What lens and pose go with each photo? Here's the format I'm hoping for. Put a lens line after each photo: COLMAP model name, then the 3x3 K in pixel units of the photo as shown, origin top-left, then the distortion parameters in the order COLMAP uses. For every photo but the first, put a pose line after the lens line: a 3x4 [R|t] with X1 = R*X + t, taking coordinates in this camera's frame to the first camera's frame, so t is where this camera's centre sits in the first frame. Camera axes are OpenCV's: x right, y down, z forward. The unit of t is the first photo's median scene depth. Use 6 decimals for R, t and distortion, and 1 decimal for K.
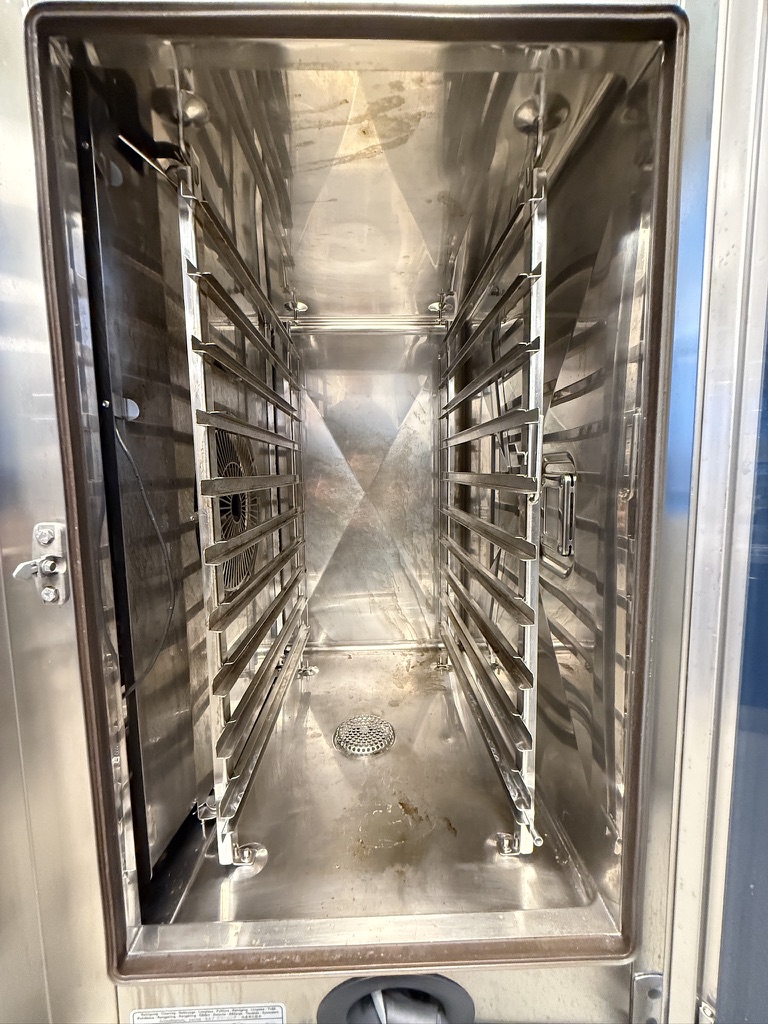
lens RADIAL K [[408.6, 0, 382.6], [0, 408.6, 512.4], [0, 0, 1]] dist [0.000057, 0.000040]
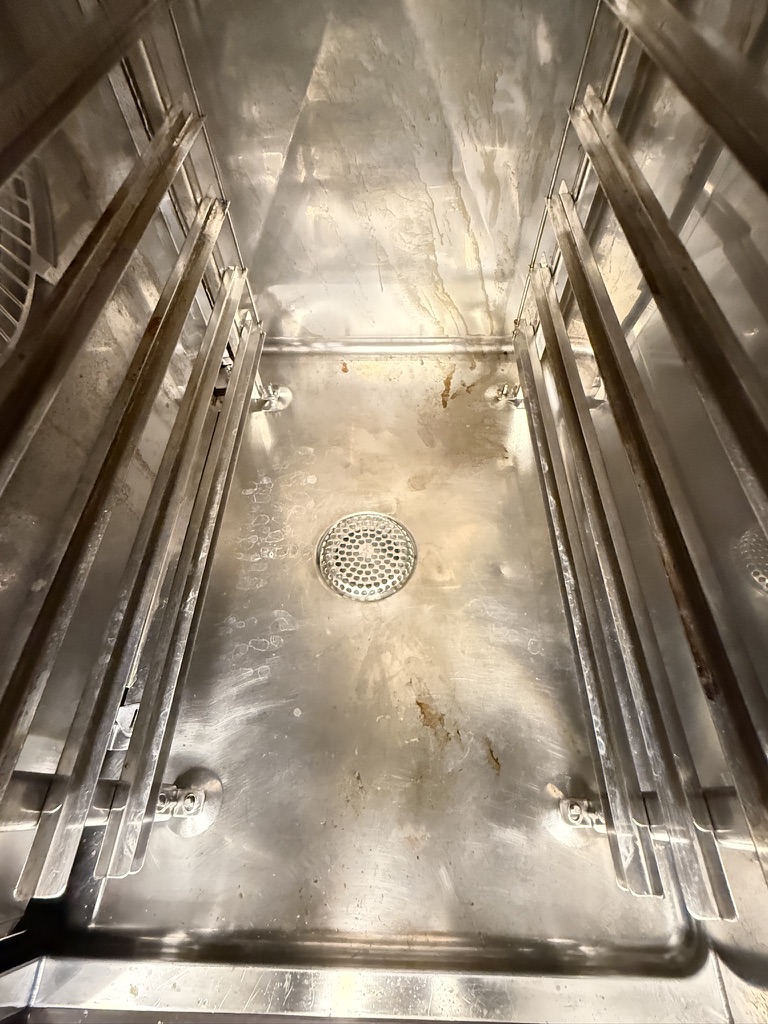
lens RADIAL K [[471.4, 0, 384.2], [0, 471.4, 510.6], [0, 0, 1]] dist [-0.004012, -0.000002]
pose [[0.999091, 0.034185, -0.025470, -0.001557], [-0.000993, 0.615963, 0.787775, -0.042894], [0.042619, -0.787033, 0.615437, 0.448551]]
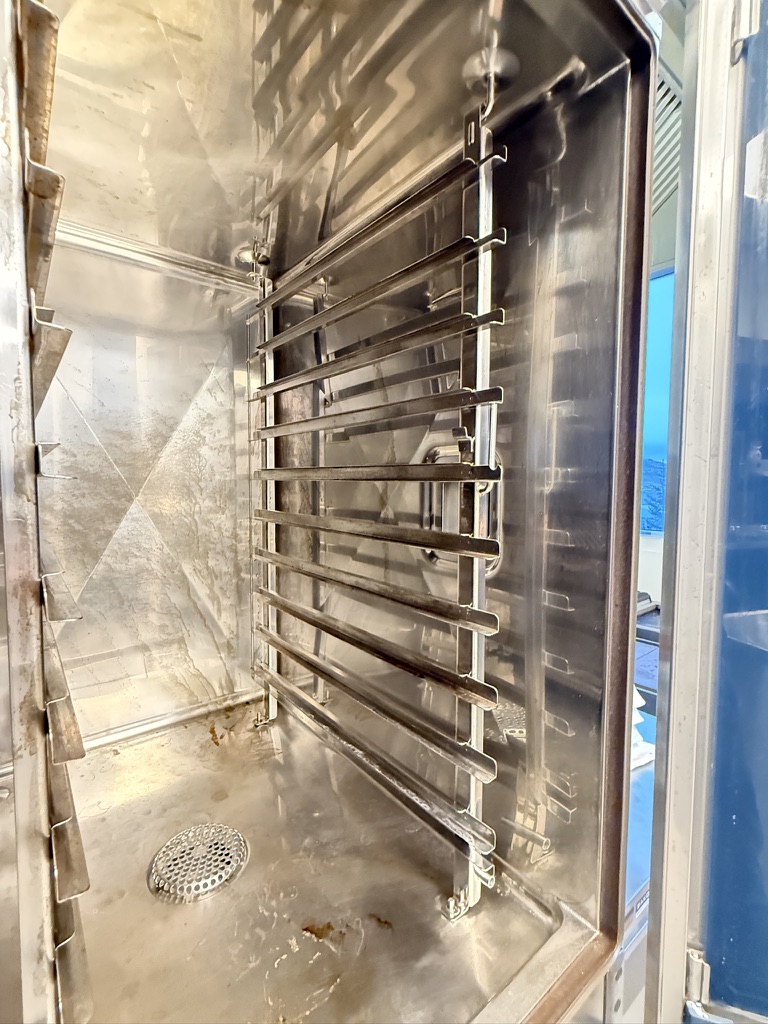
lens RADIAL K [[471.4, 0, 383.0], [0, 471.4, 510.0], [0, 0, 1]] dist [-0.004012, -0.000002]
pose [[0.800332, -0.019454, 0.599242, -0.183871], [0.045892, 0.998529, -0.028875, 0.013265], [-0.597799, 0.050610, 0.800047, 0.137446]]
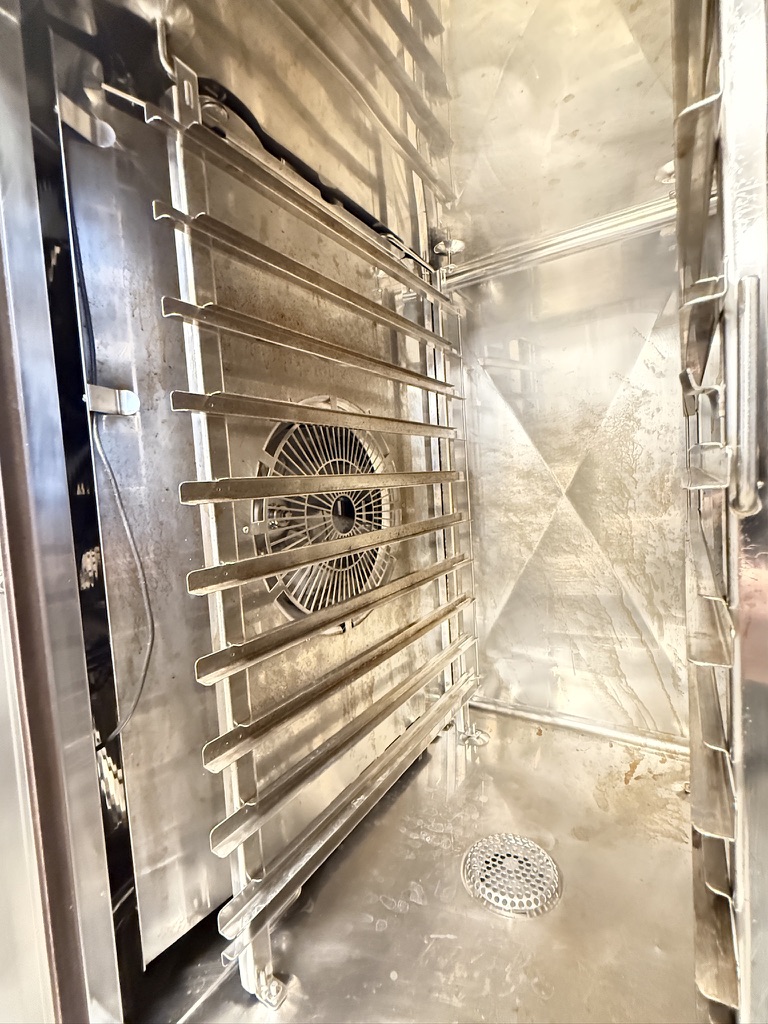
lens RADIAL K [[471.4, 0, 382.6], [0, 471.4, 508.6], [0, 0, 1]] dist [-0.004012, -0.000002]
pose [[0.826878, -0.002465, -0.562375, 0.149651], [-0.007818, 0.999843, -0.015878, -0.008105], [0.562326, 0.017526, 0.826730, 0.195667]]
